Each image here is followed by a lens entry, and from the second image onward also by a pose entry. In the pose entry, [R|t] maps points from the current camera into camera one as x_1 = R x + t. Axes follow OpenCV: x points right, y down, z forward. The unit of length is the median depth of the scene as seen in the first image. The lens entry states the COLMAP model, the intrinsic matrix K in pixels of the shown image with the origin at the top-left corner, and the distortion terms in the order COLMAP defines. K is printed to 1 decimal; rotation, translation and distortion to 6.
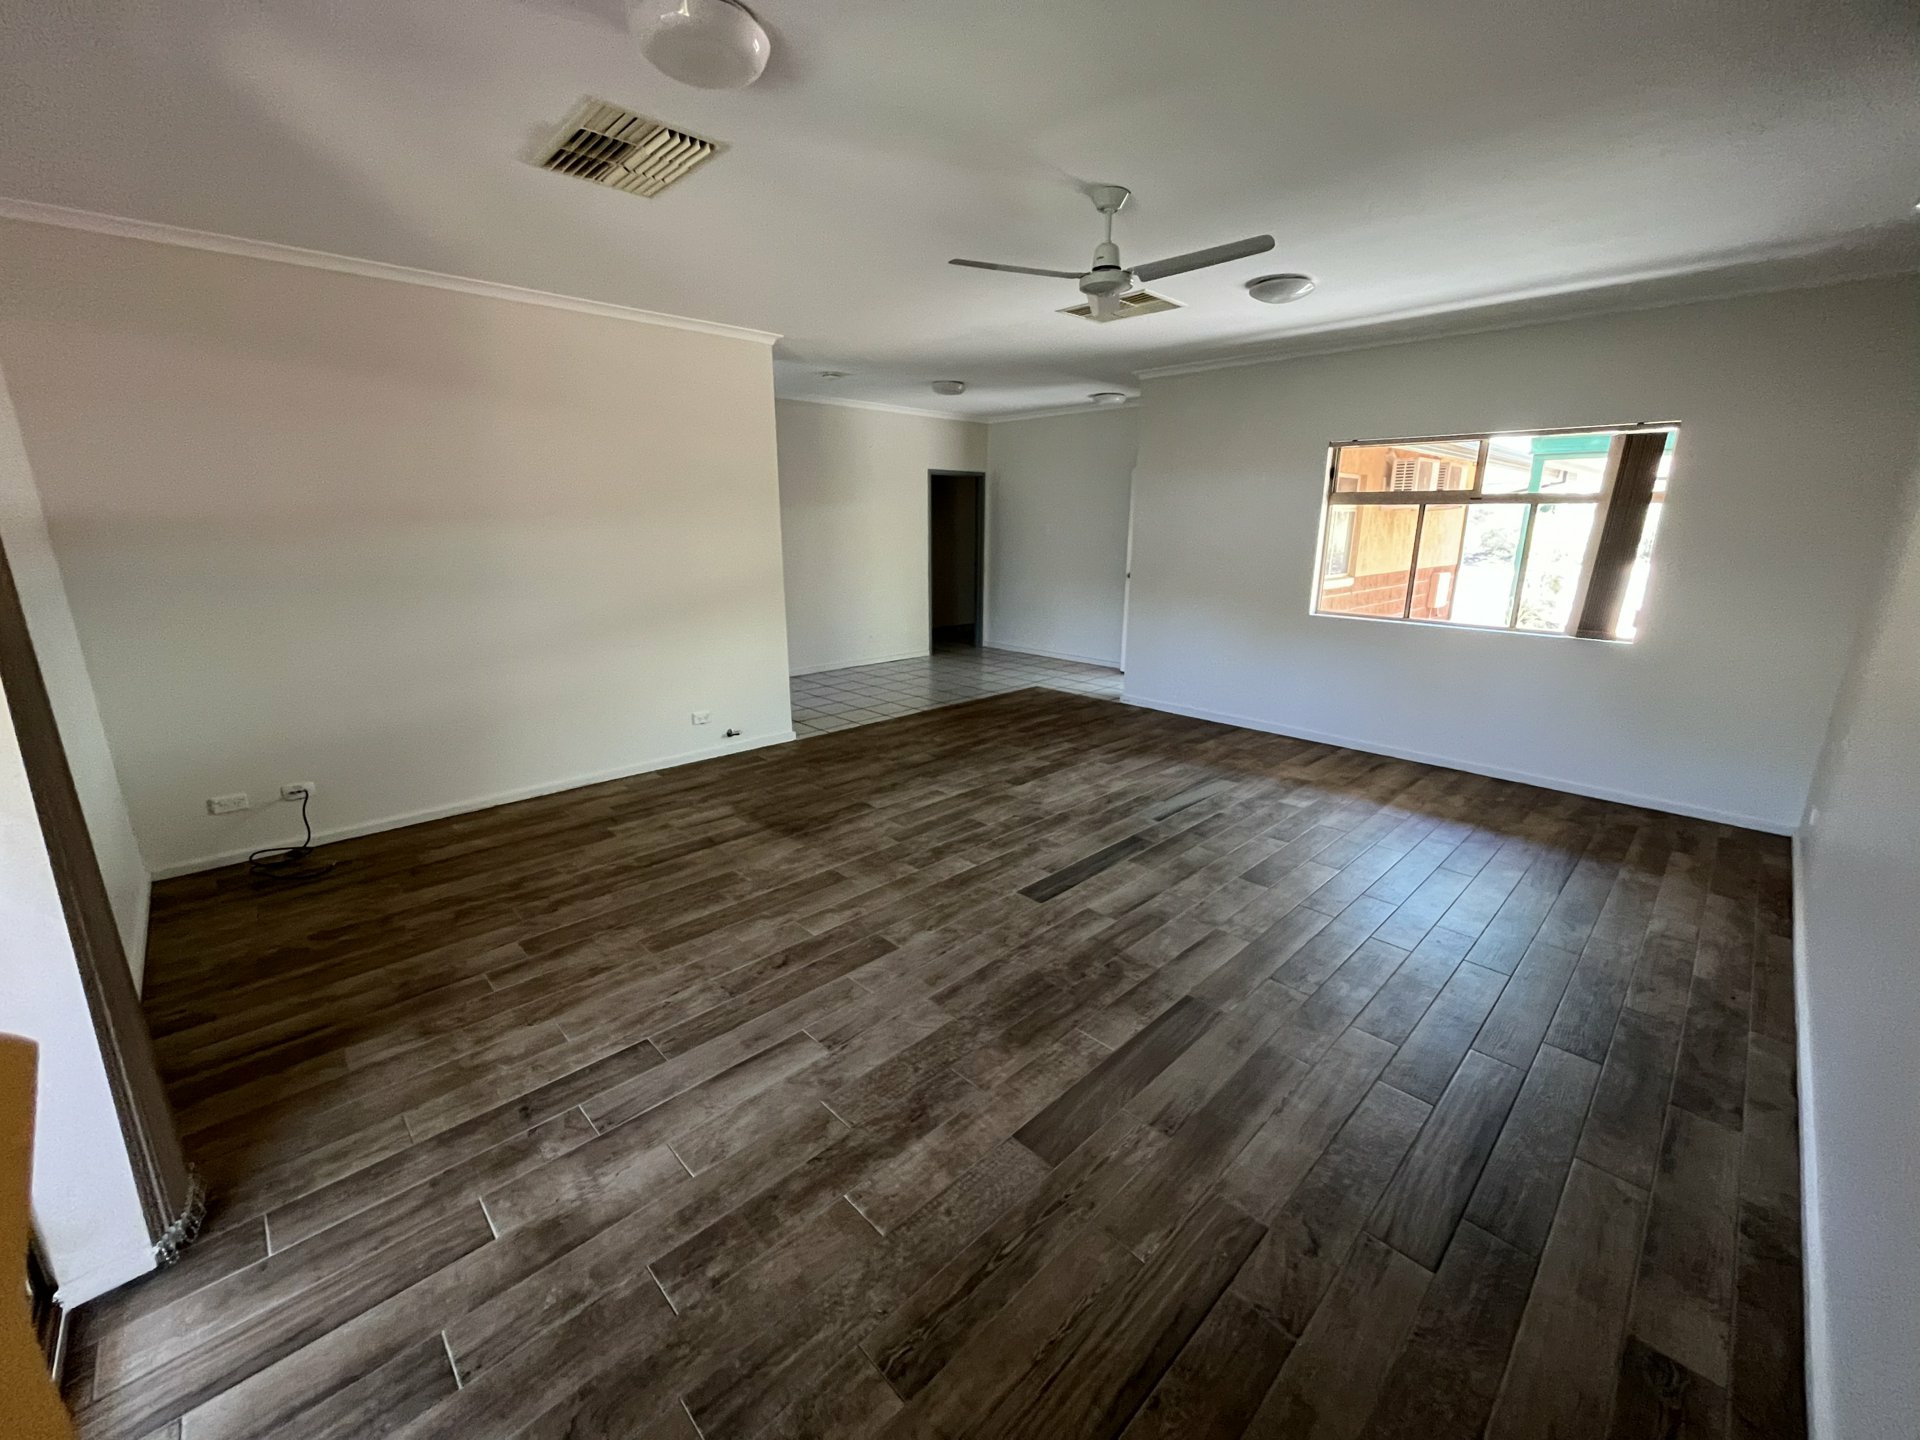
lens RADIAL K [[773.6, 0, 963.7], [0, 773.6, 713.9], [0, 0, 1]] dist [-0.002684, -0.000218]
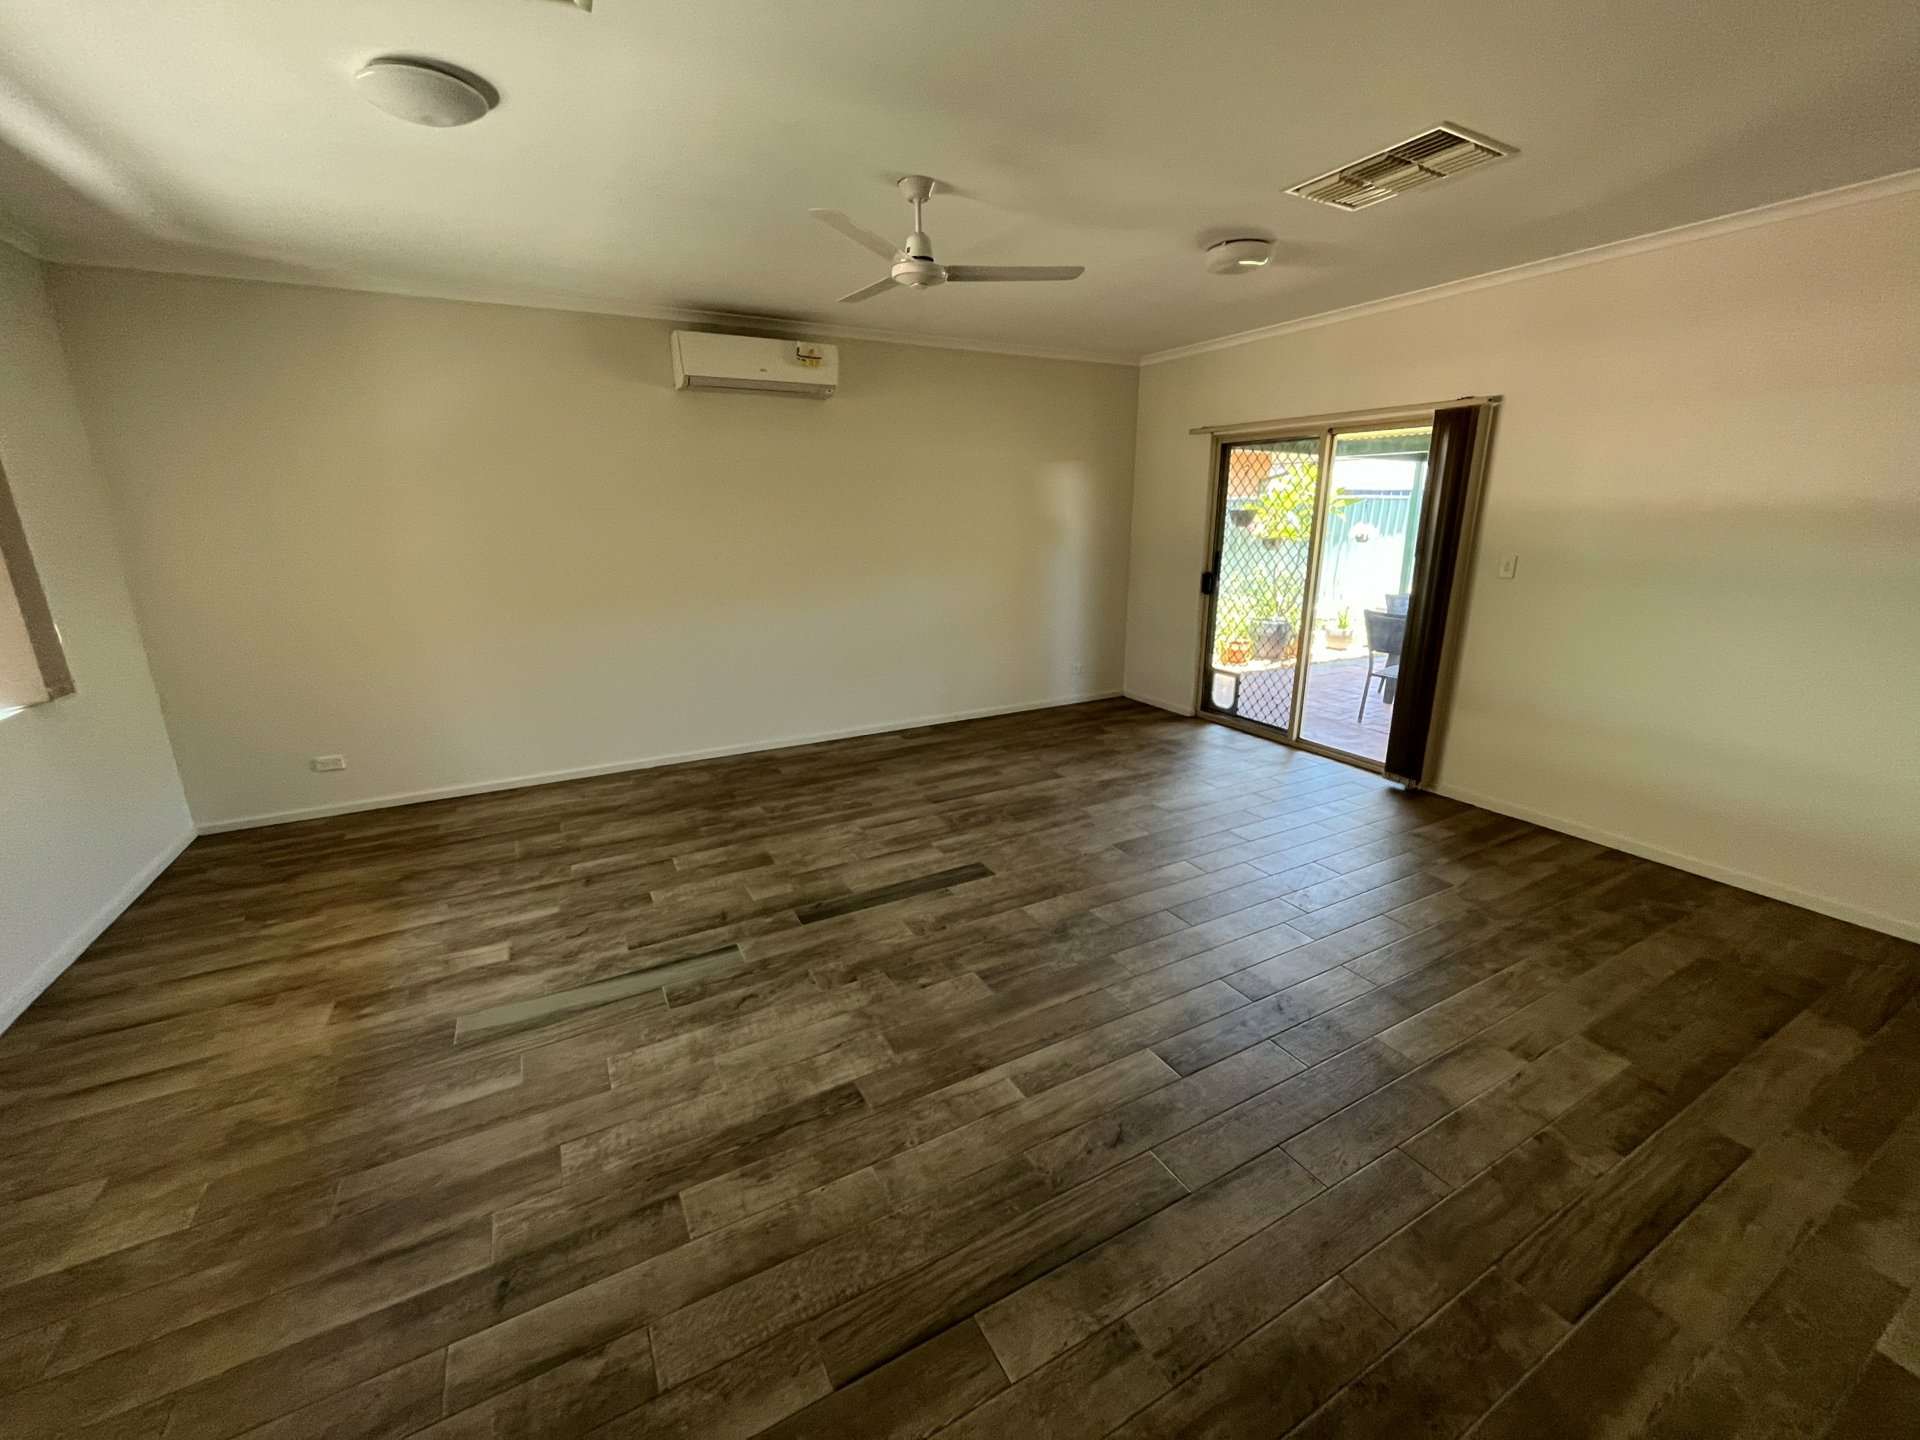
lens RADIAL K [[773.6, 0, 965.1], [0, 773.6, 720.1], [0, 0, 1]] dist [-0.002684, -0.000218]
pose [[-0.963676, -0.067090, 0.258509, -0.119209], [0.070306, 0.870066, 0.487895, -0.374952], [-0.257653, 0.488348, -0.833746, 1.459145]]
